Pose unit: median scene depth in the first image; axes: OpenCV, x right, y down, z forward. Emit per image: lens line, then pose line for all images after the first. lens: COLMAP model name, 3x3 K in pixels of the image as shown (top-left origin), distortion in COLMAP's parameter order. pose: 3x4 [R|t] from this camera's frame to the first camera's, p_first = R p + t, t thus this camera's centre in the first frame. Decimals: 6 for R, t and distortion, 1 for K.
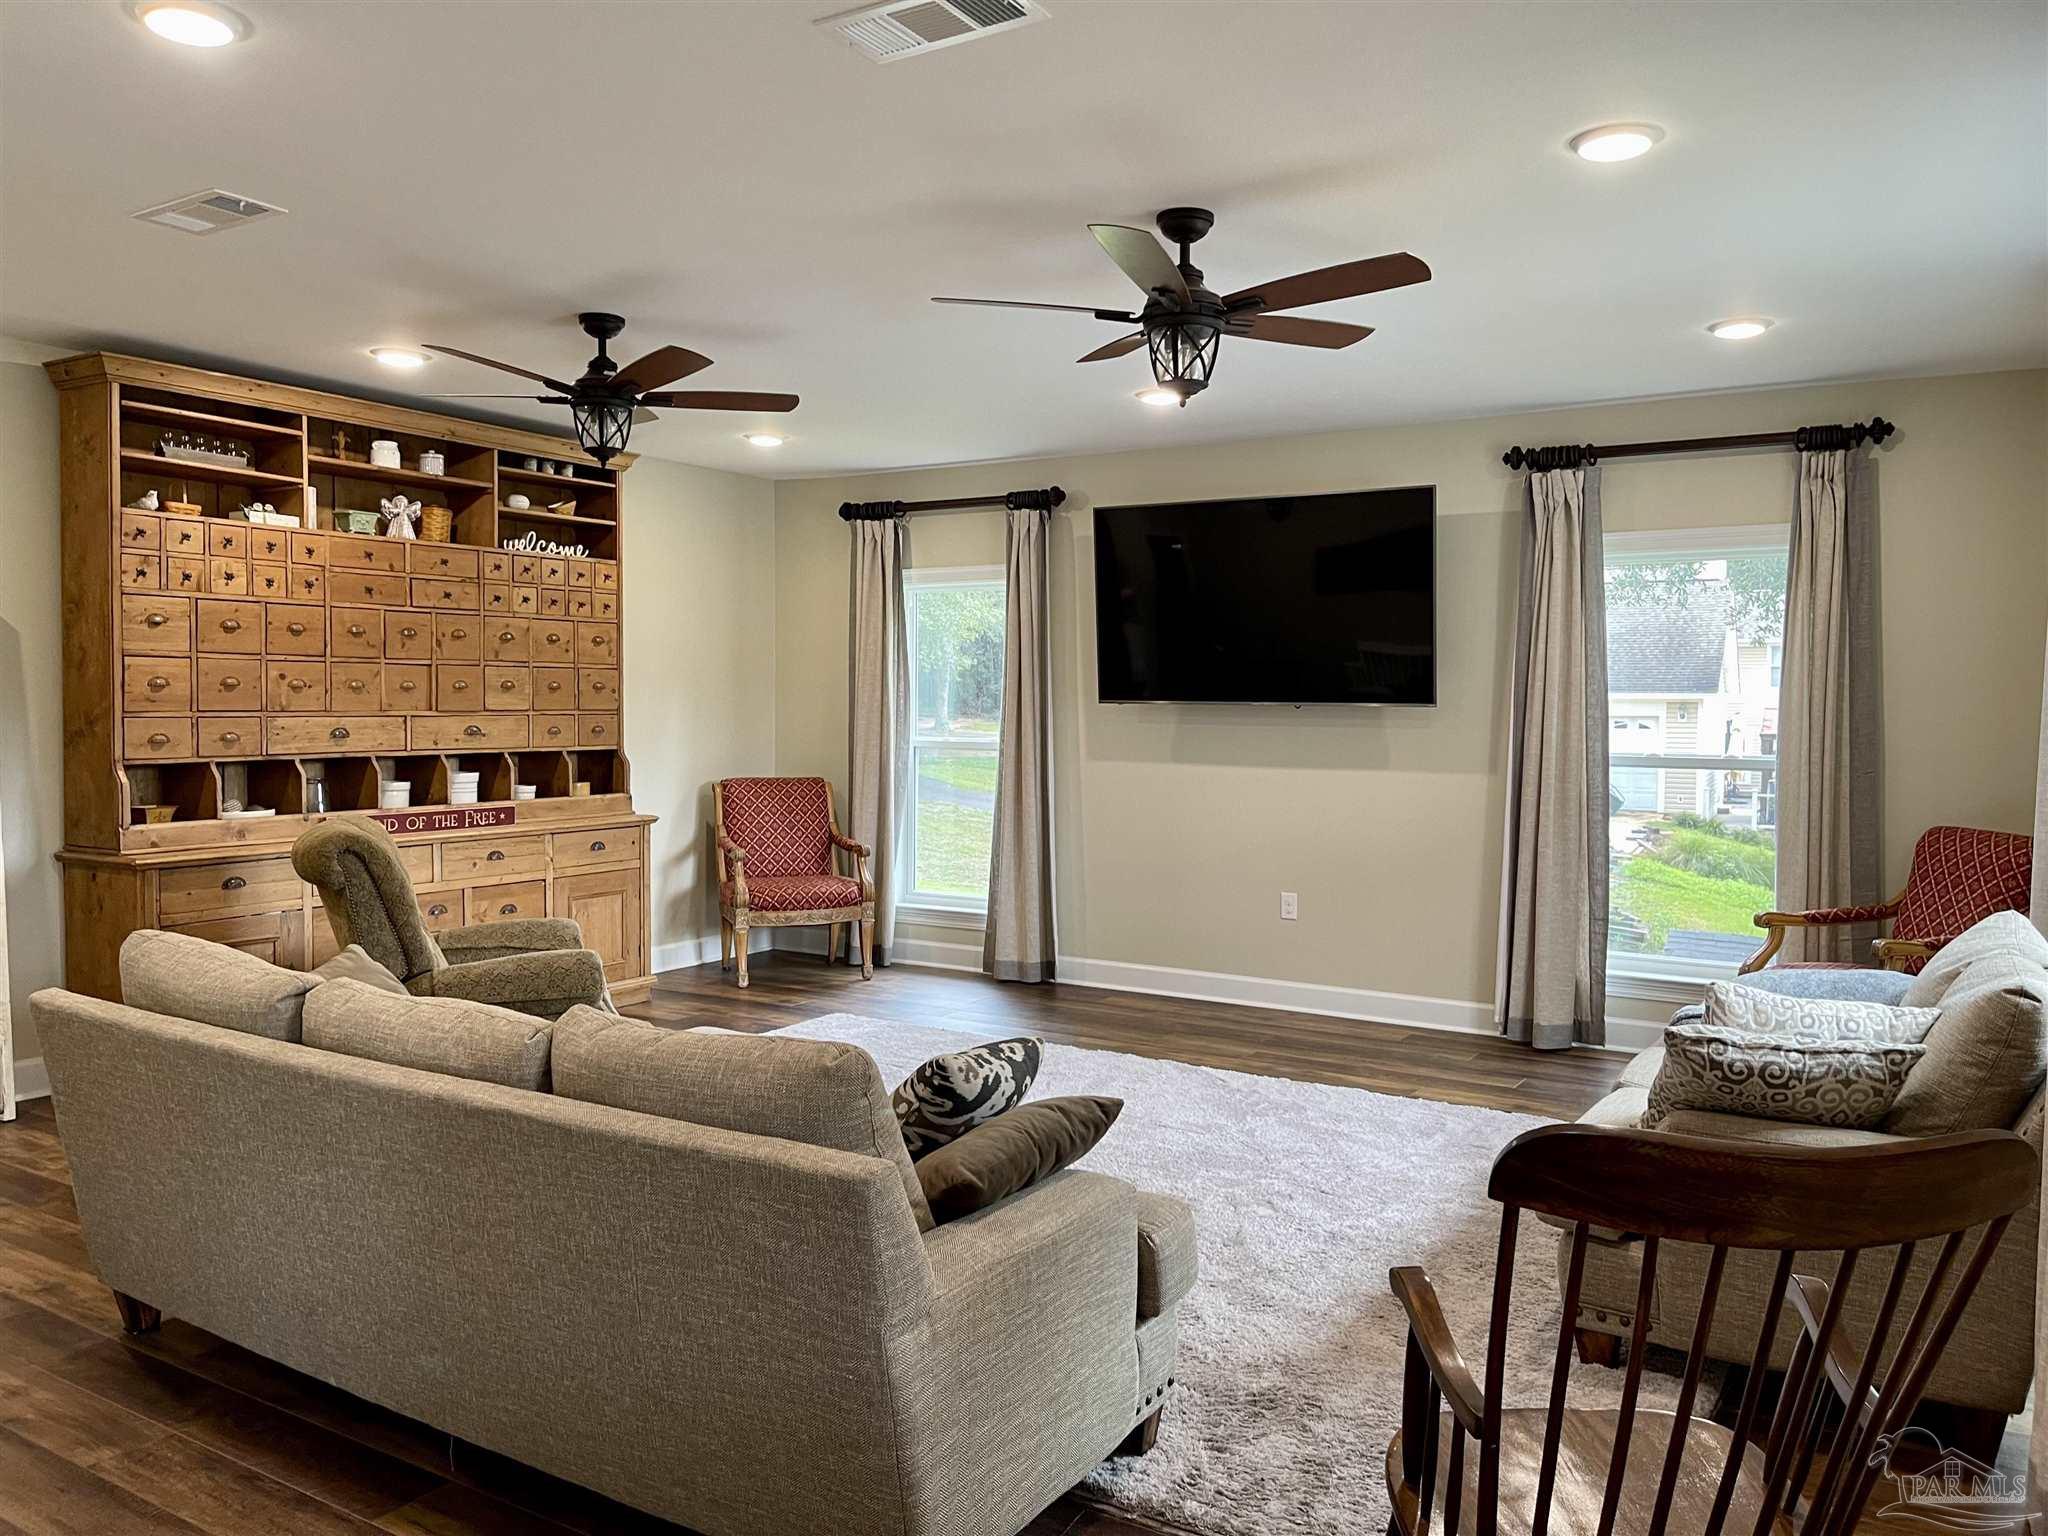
lens RADIAL K [[1542.3, 0, 1018.9], [0, 1542.3, 769.1], [0, 0, 1]] dist [0.015246, 0.003727]
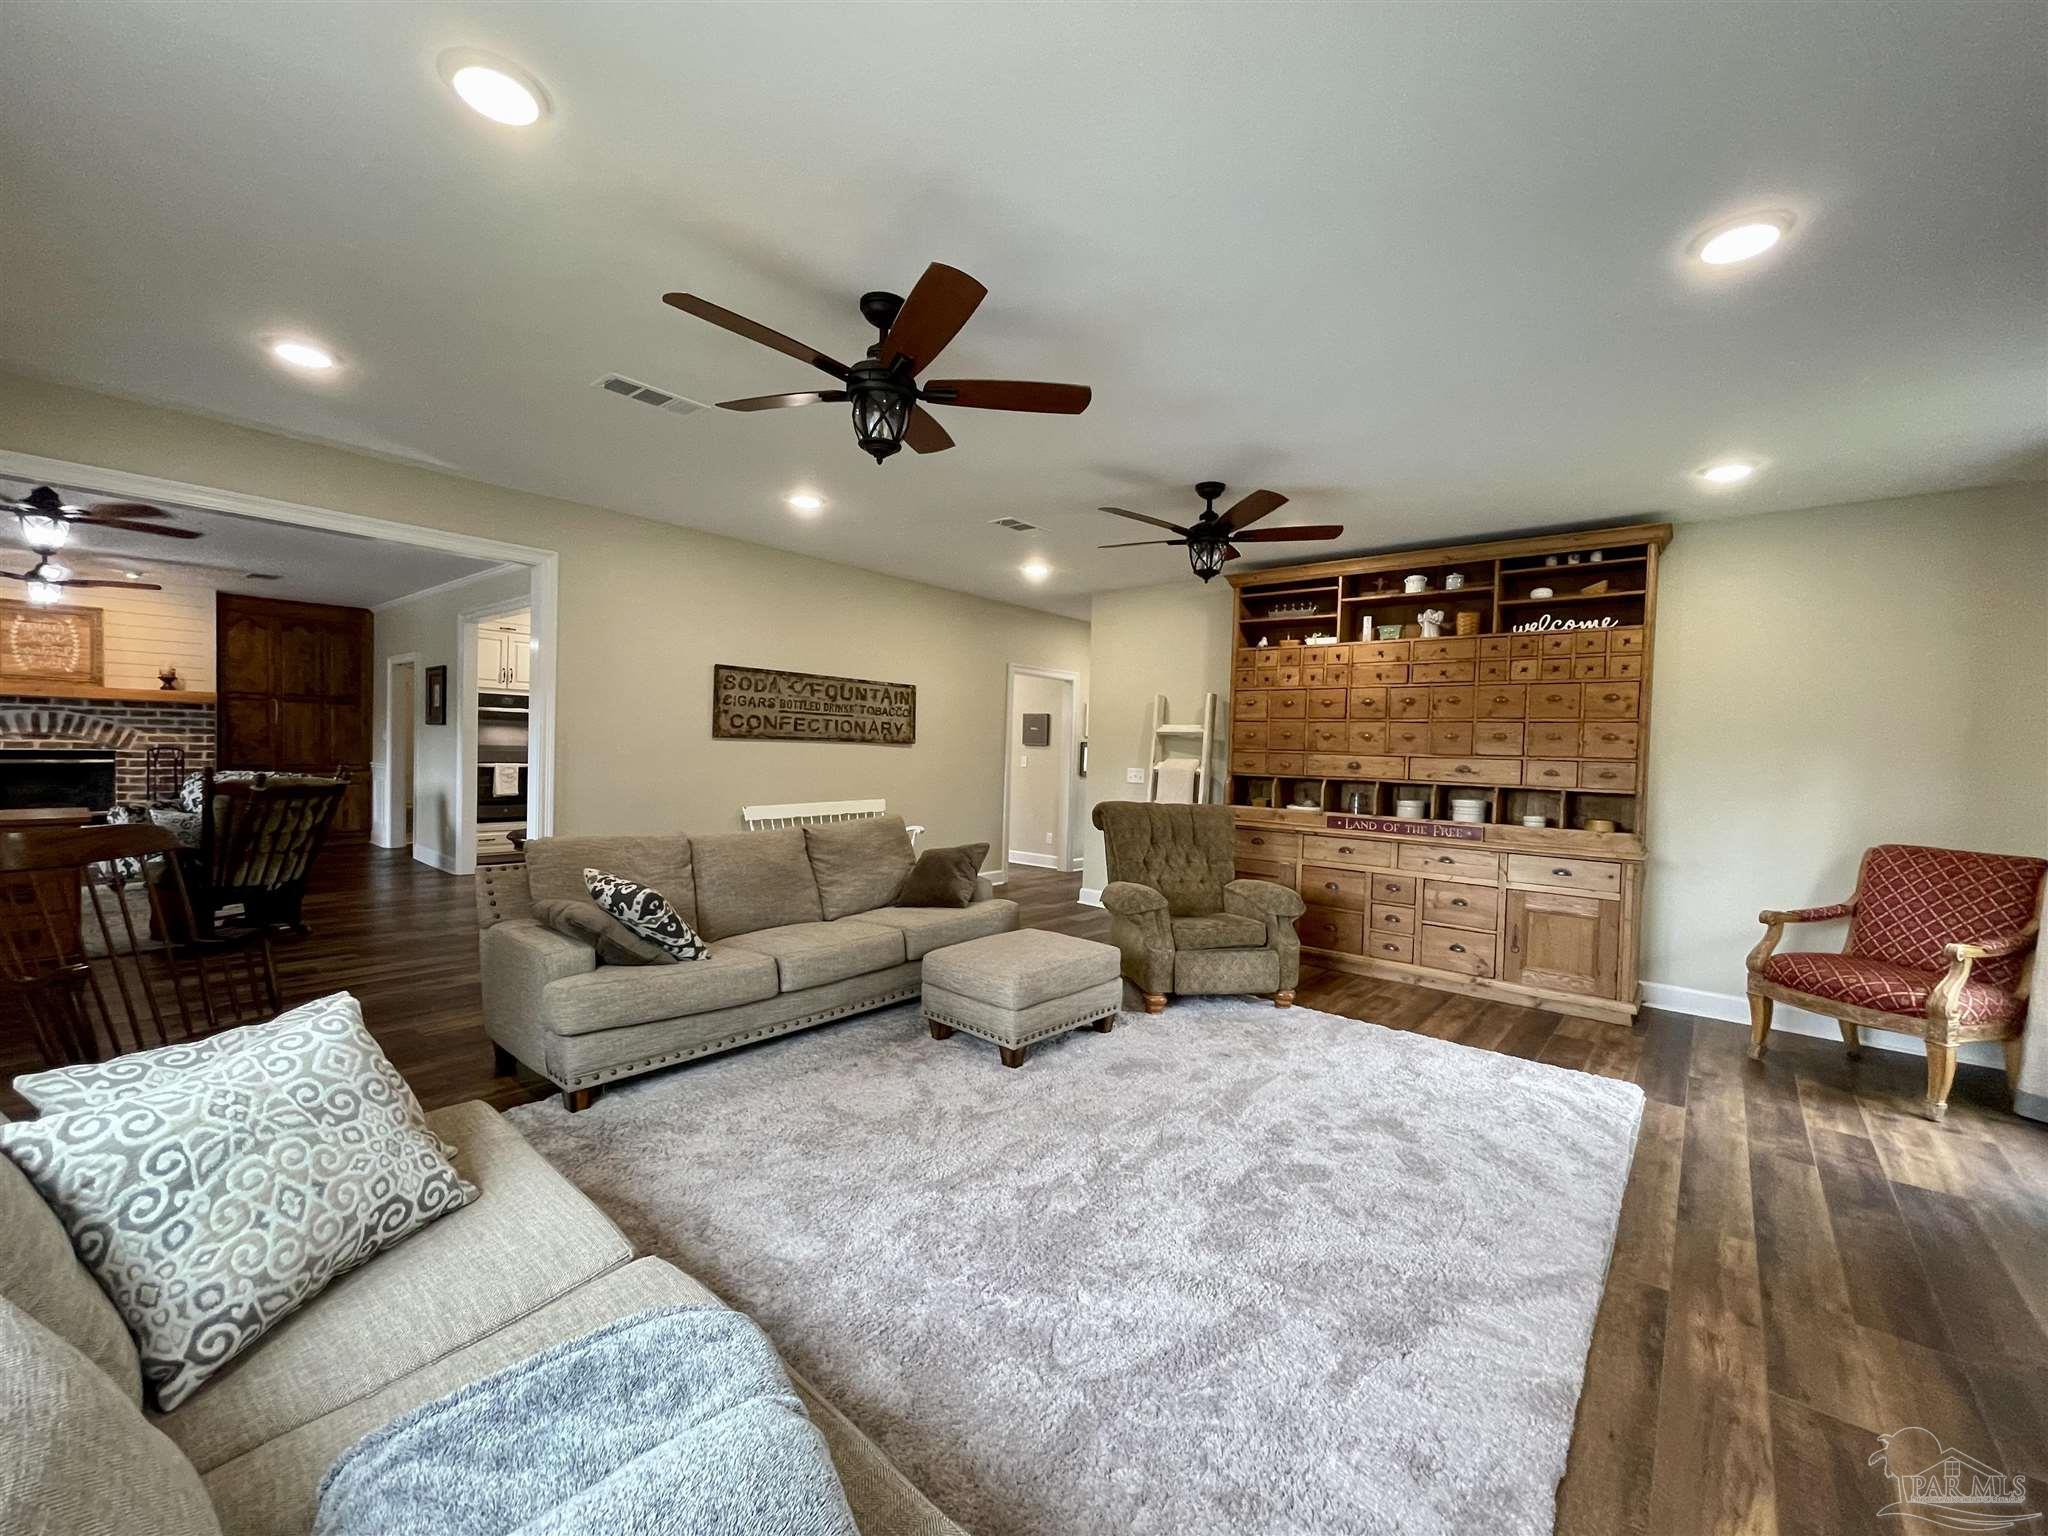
lens RADIAL K [[826.5, 0, 1022.6], [0, 826.5, 770.5], [0, 0, 1]] dist [-0.004347, 0.000848]
pose [[-0.127640, 0.022711, -0.991561, 0.437685], [-0.069659, 0.997064, 0.031804, -0.020240], [0.989371, 0.073131, -0.125683, 0.721132]]
